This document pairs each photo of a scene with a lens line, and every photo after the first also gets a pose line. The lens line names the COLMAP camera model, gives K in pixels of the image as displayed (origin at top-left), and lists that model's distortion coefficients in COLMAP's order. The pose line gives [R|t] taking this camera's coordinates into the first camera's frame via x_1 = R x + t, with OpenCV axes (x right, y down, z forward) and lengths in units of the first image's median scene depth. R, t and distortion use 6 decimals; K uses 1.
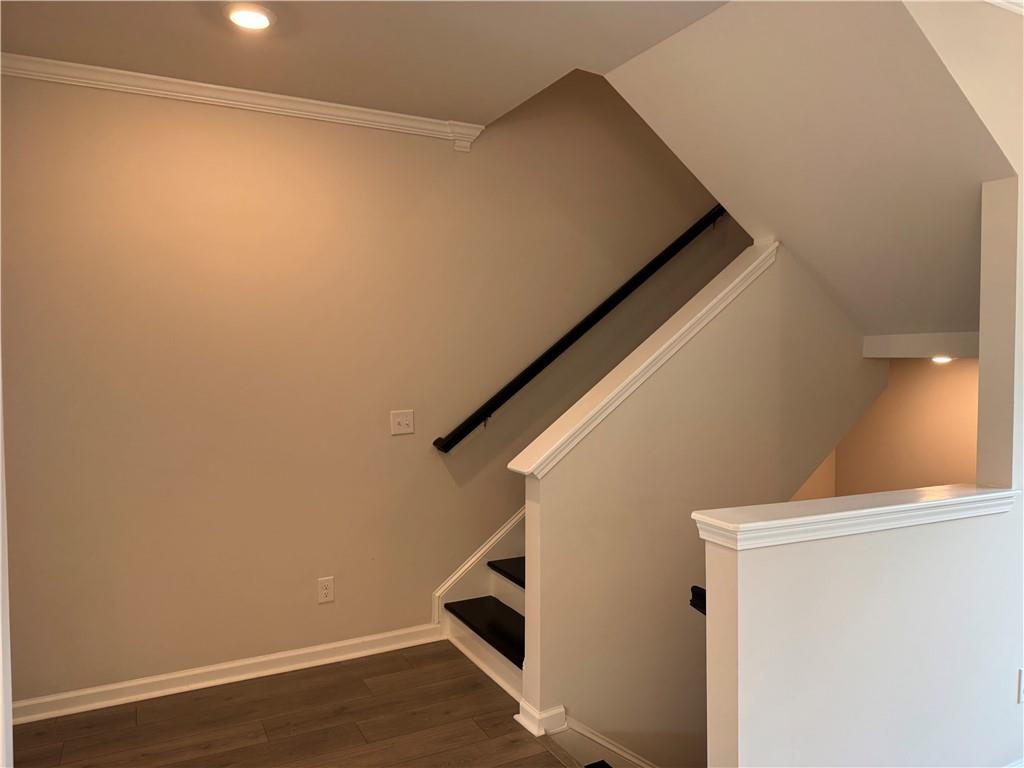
lens RADIAL K [[723.9, 0, 506.6], [0, 723.9, 377.2], [0, 0, 1]] dist [0.013609, -0.035556]
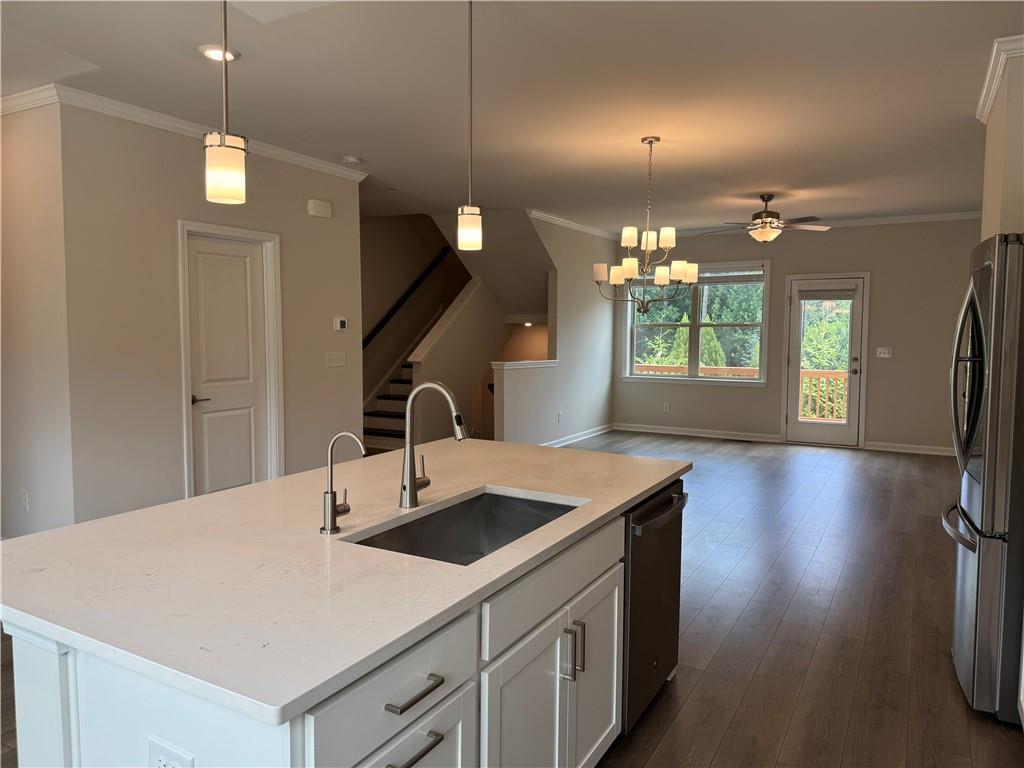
lens RADIAL K [[723.9, 0, 504.8], [0, 723.9, 382.3], [0, 0, 1]] dist [0.013609, -0.035556]
pose [[0.832548, -0.029926, 0.553143, -0.958070], [0.004366, 0.998863, 0.047470, 0.061876], [-0.553935, -0.037106, 0.831733, -1.179129]]
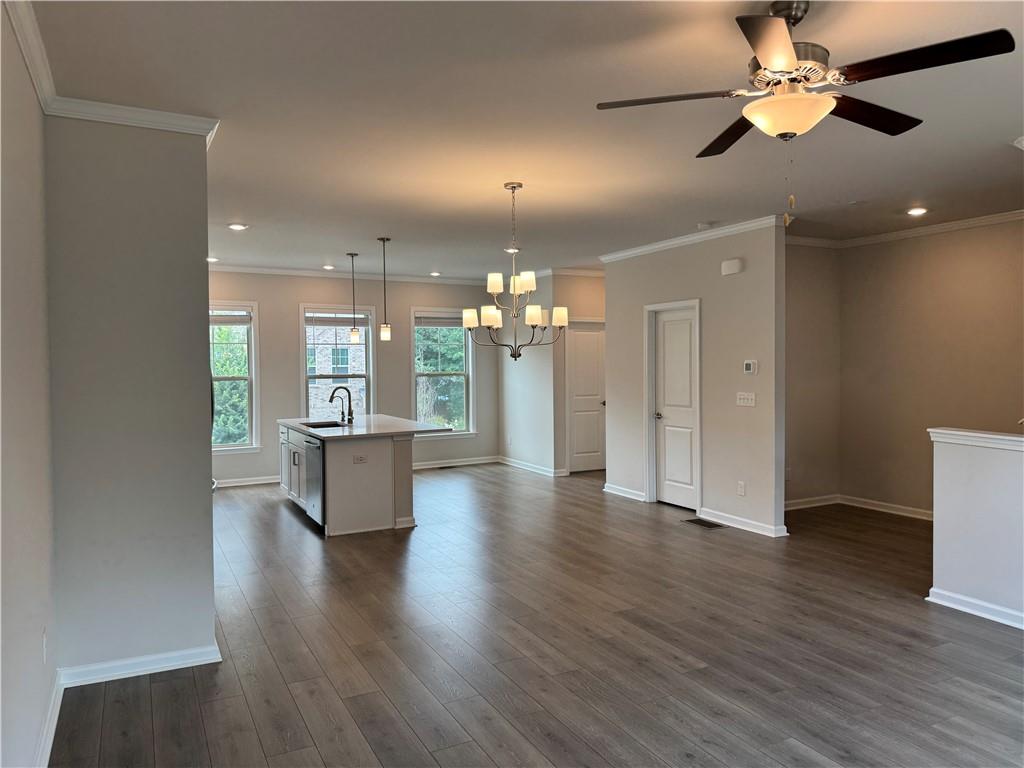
lens RADIAL K [[723.9, 0, 513.3], [0, 723.9, 386.1], [0, 0, 1]] dist [0.013609, -0.035556]
pose [[0.018596, 0.044855, -0.998820, 1.354577], [-0.021067, 0.998789, 0.044462, -0.010992], [0.999605, 0.020215, 0.019519, -0.222585]]
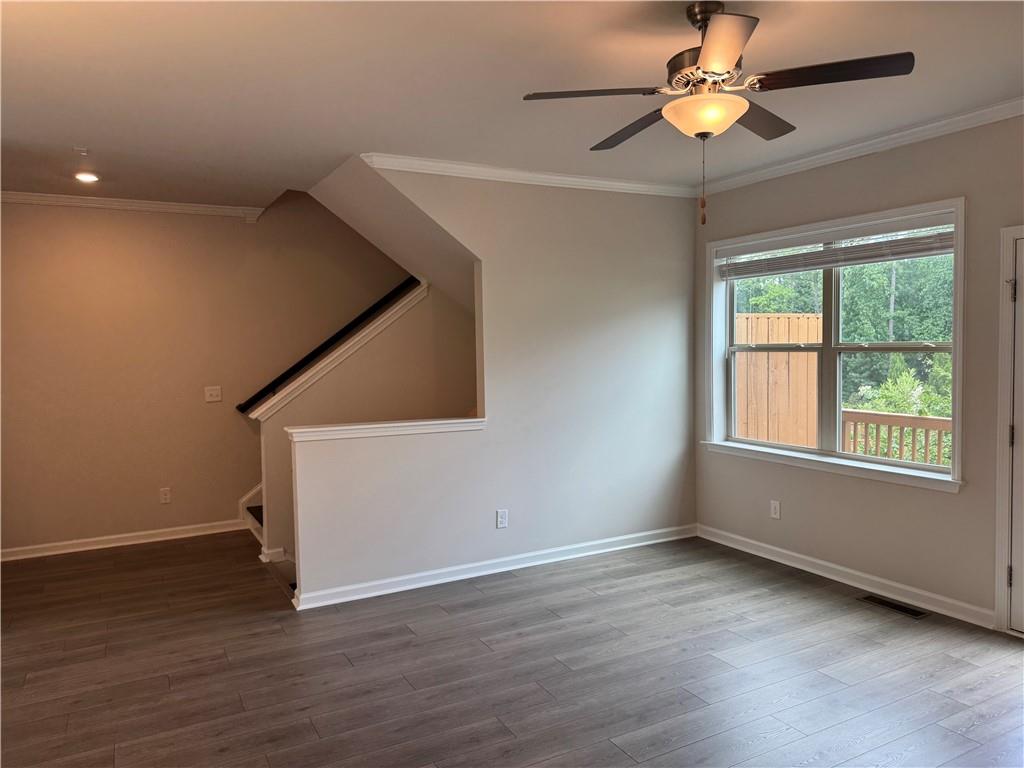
lens RADIAL K [[723.9, 0, 508.9], [0, 723.9, 382.0], [0, 0, 1]] dist [0.013609, -0.035556]
pose [[0.999425, -0.013435, 0.031148, 0.470672], [0.012599, 0.999559, 0.026886, -0.000615], [-0.031495, -0.026478, 0.999153, -0.646638]]
